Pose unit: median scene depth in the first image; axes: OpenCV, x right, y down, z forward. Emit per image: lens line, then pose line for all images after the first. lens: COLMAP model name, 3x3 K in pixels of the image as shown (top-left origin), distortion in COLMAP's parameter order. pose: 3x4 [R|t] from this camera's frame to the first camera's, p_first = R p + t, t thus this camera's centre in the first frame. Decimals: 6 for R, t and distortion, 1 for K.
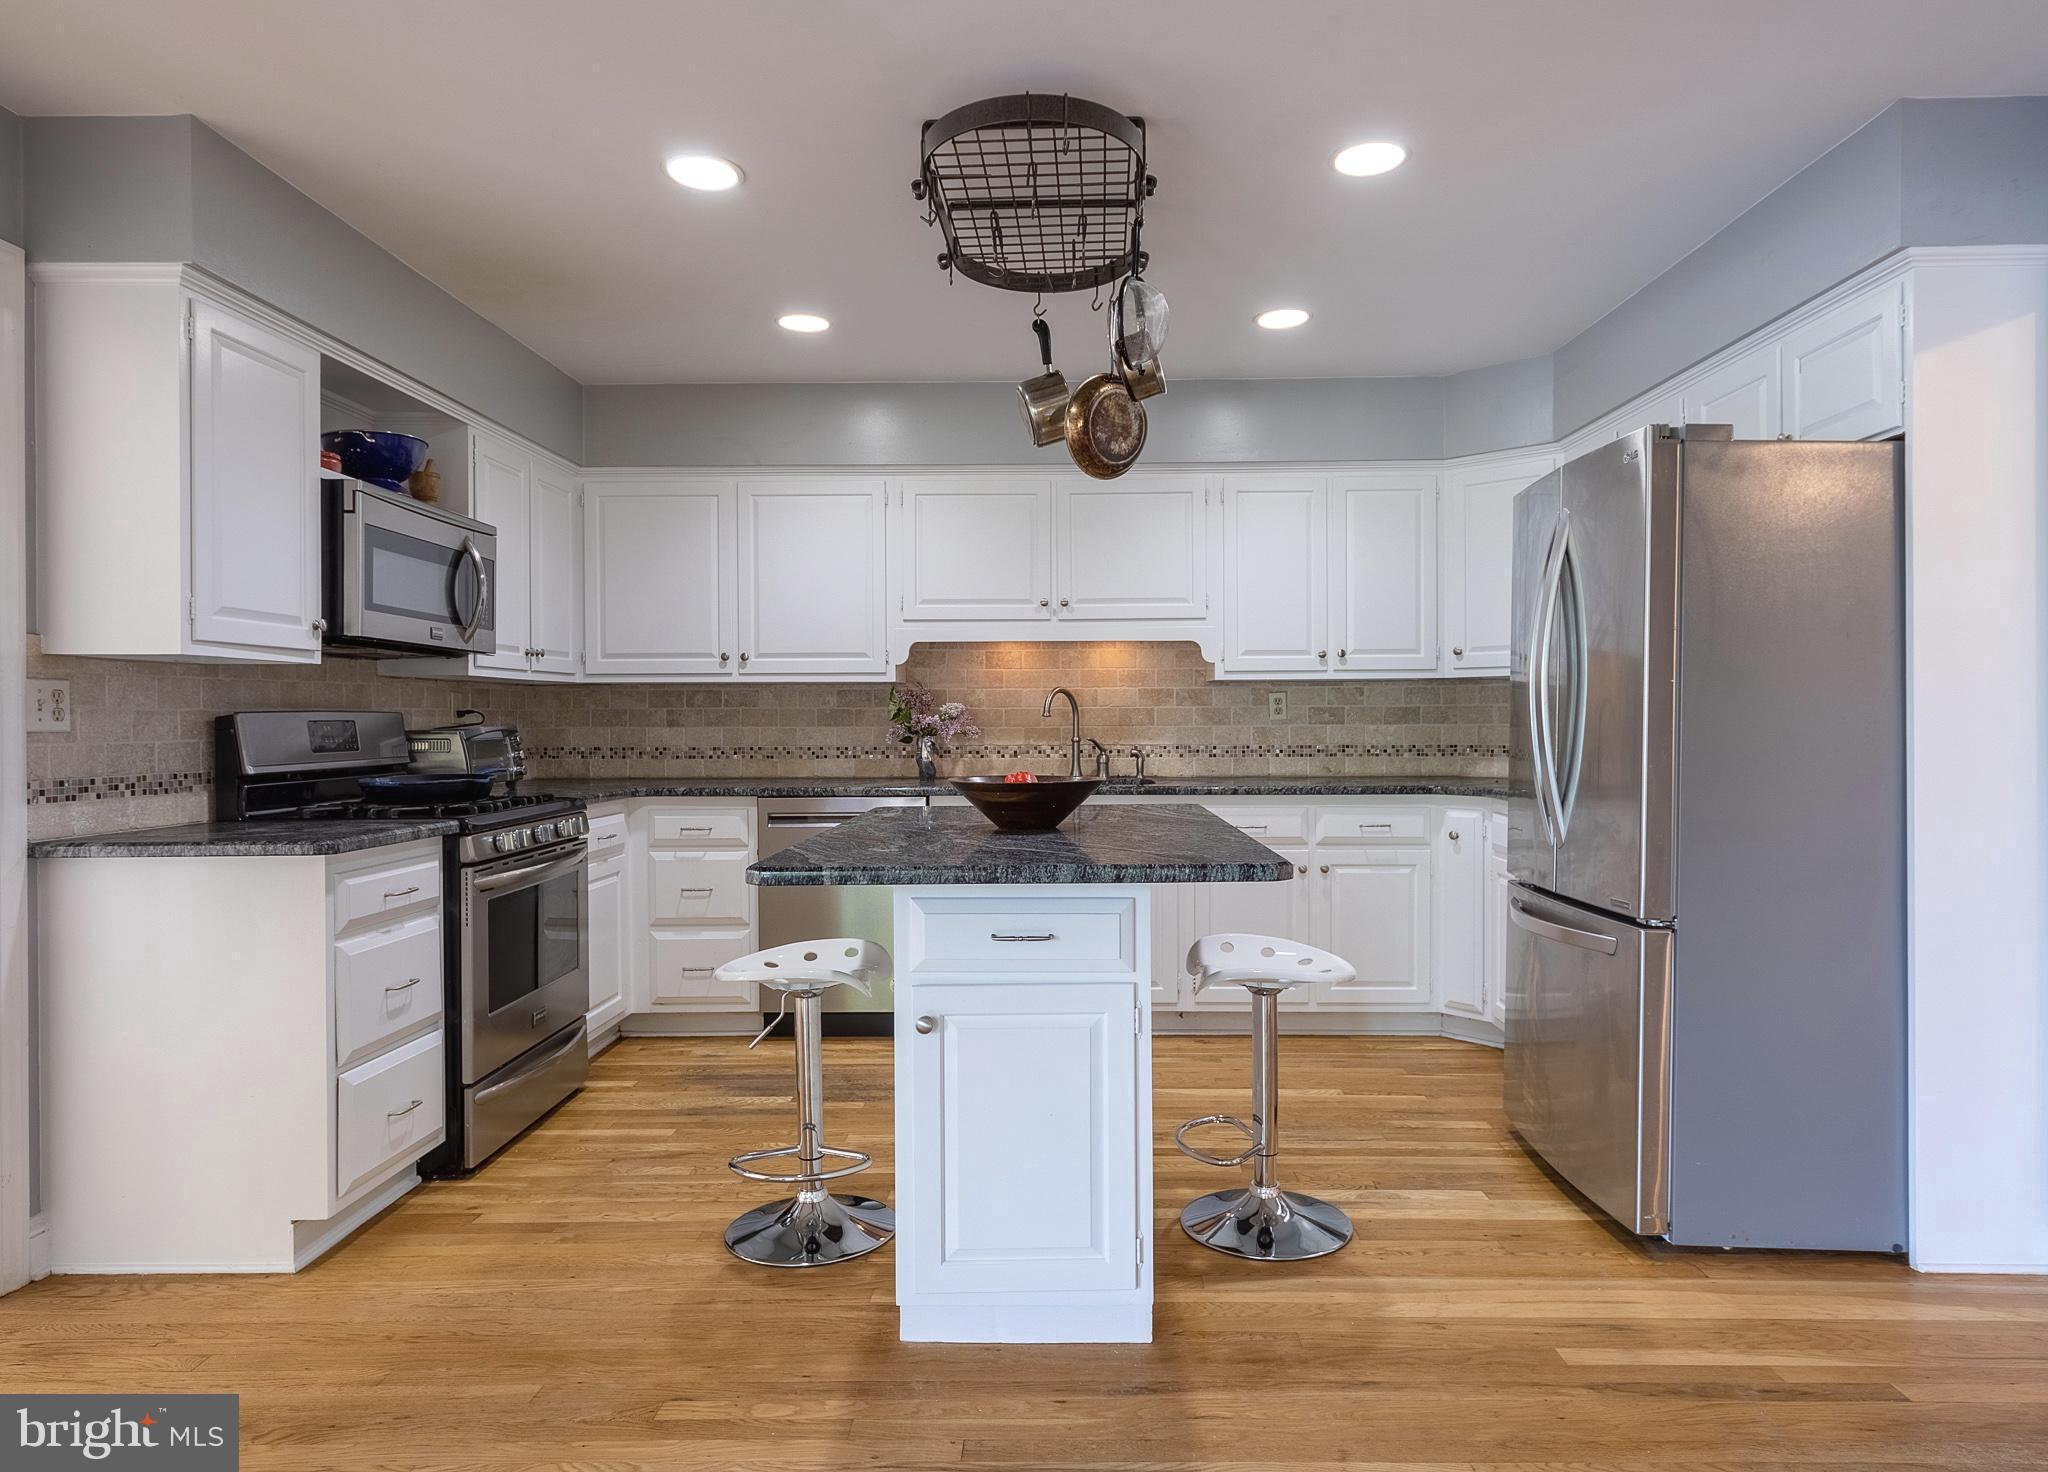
lens RADIAL K [[1216.7, 0, 1072.6], [0, 1216.7, 721.2], [0, 0, 1]] dist [0.003164, -0.000672]
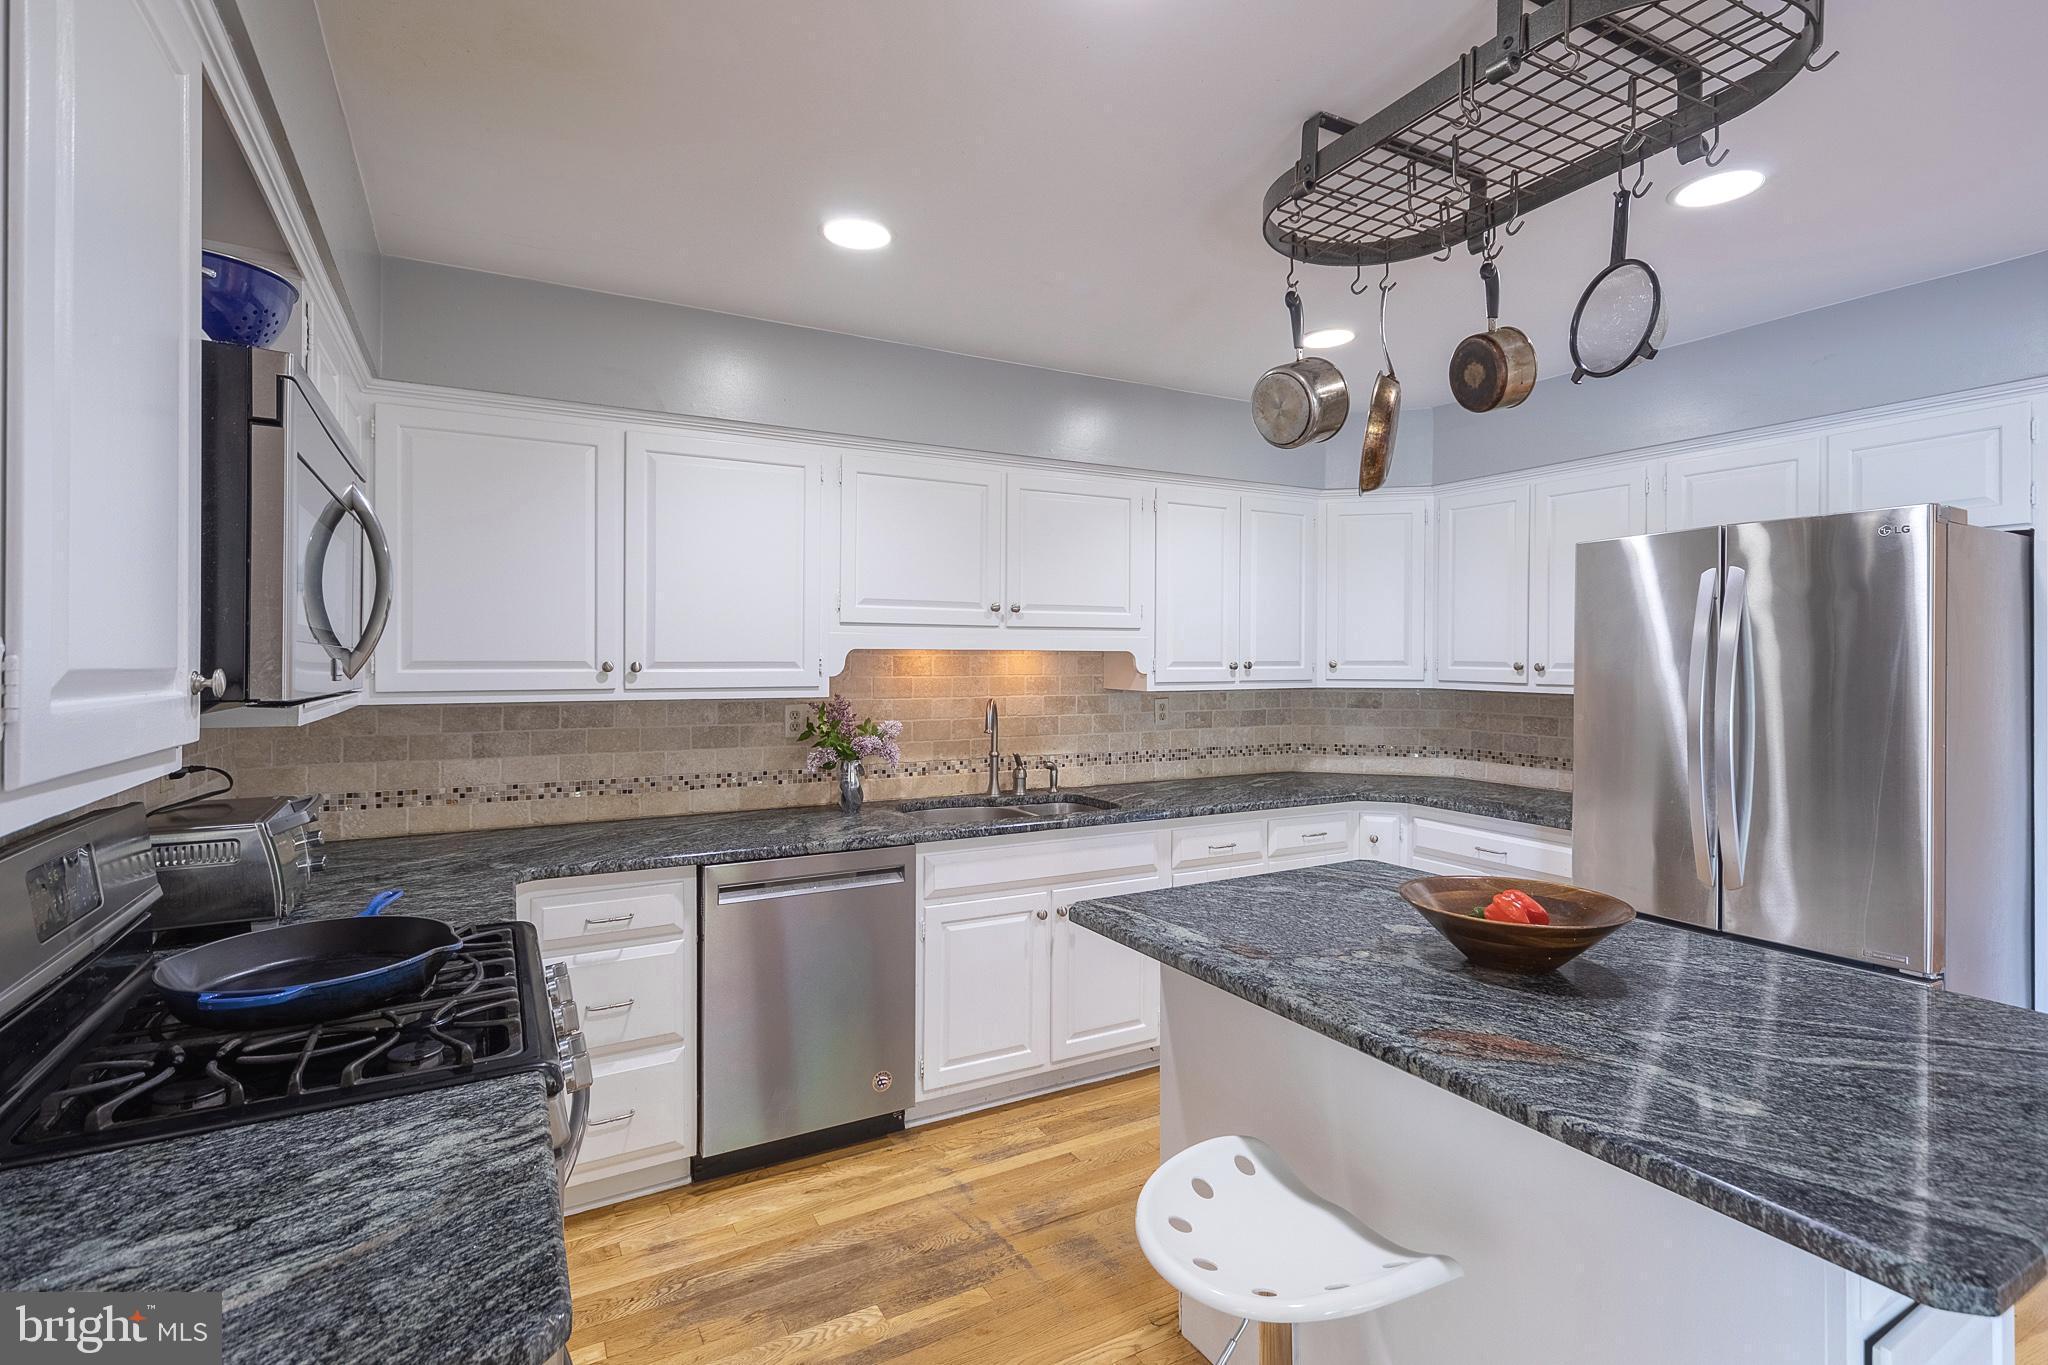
lens RADIAL K [[957.2, 0, 1023.4], [0, 957.2, 656.1], [0, 0, 1]] dist [0.001509, 0.000271]
pose [[0.871285, 0.007358, 0.490721, -0.352267], [-0.005065, 0.999969, -0.006001, -0.057712], [-0.490750, 0.002744, 0.871296, 0.376640]]
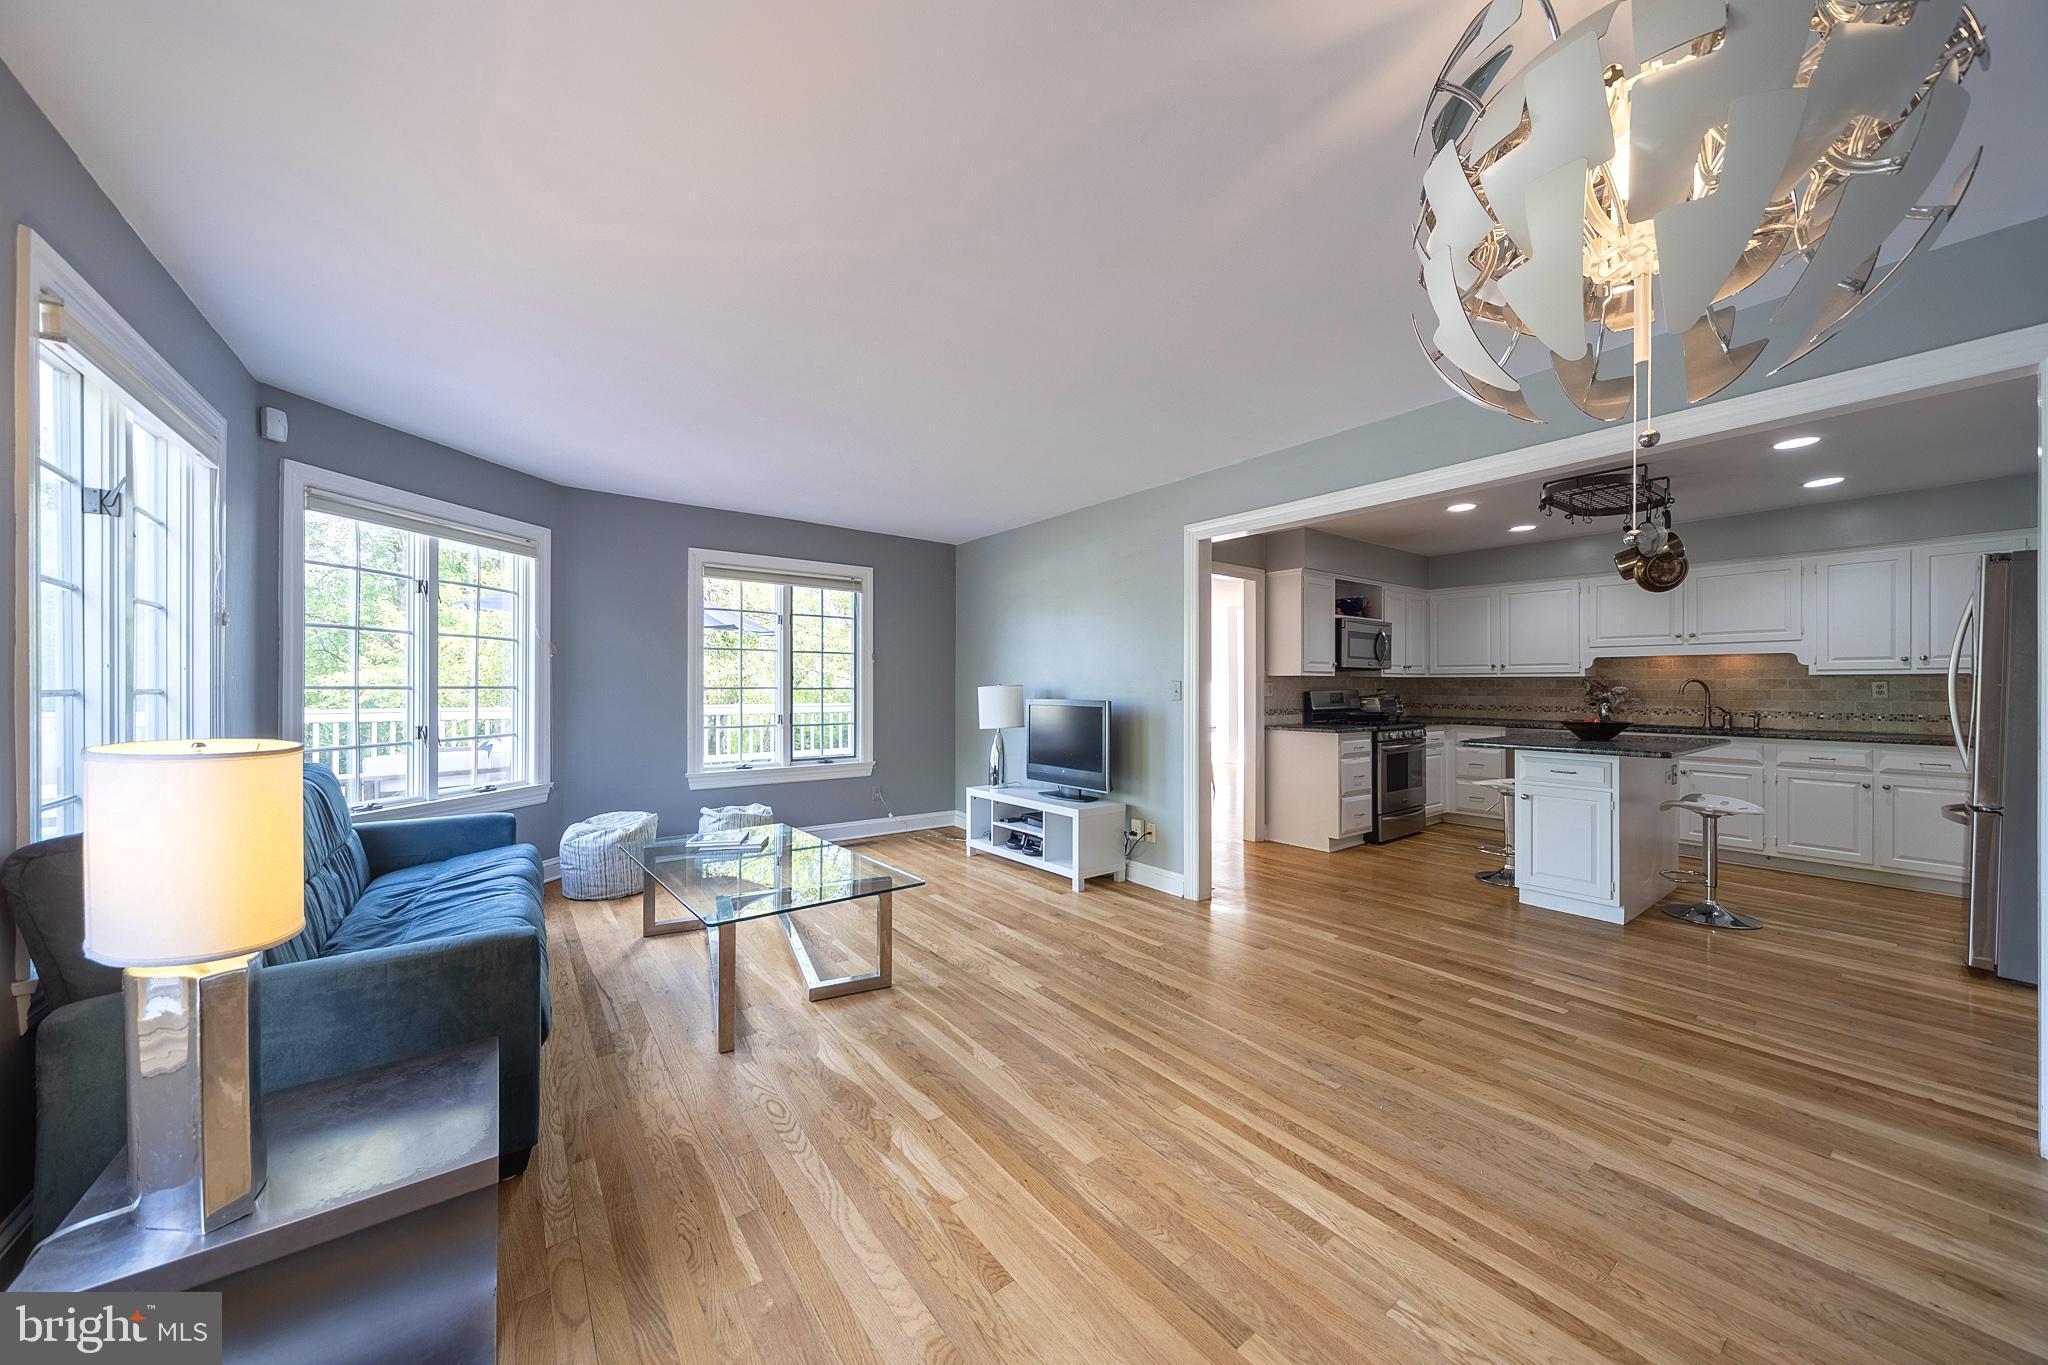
lens RADIAL K [[720.9, 0, 1021.7], [0, 720.9, 681.0], [0, 0, 1]] dist [0.001798, 0.000485]
pose [[0.597778, 0.001584, -0.801660, 0.275368], [-0.005618, 0.999982, -0.002214, -0.016588], [0.801642, 0.005827, 0.597776, -0.531251]]
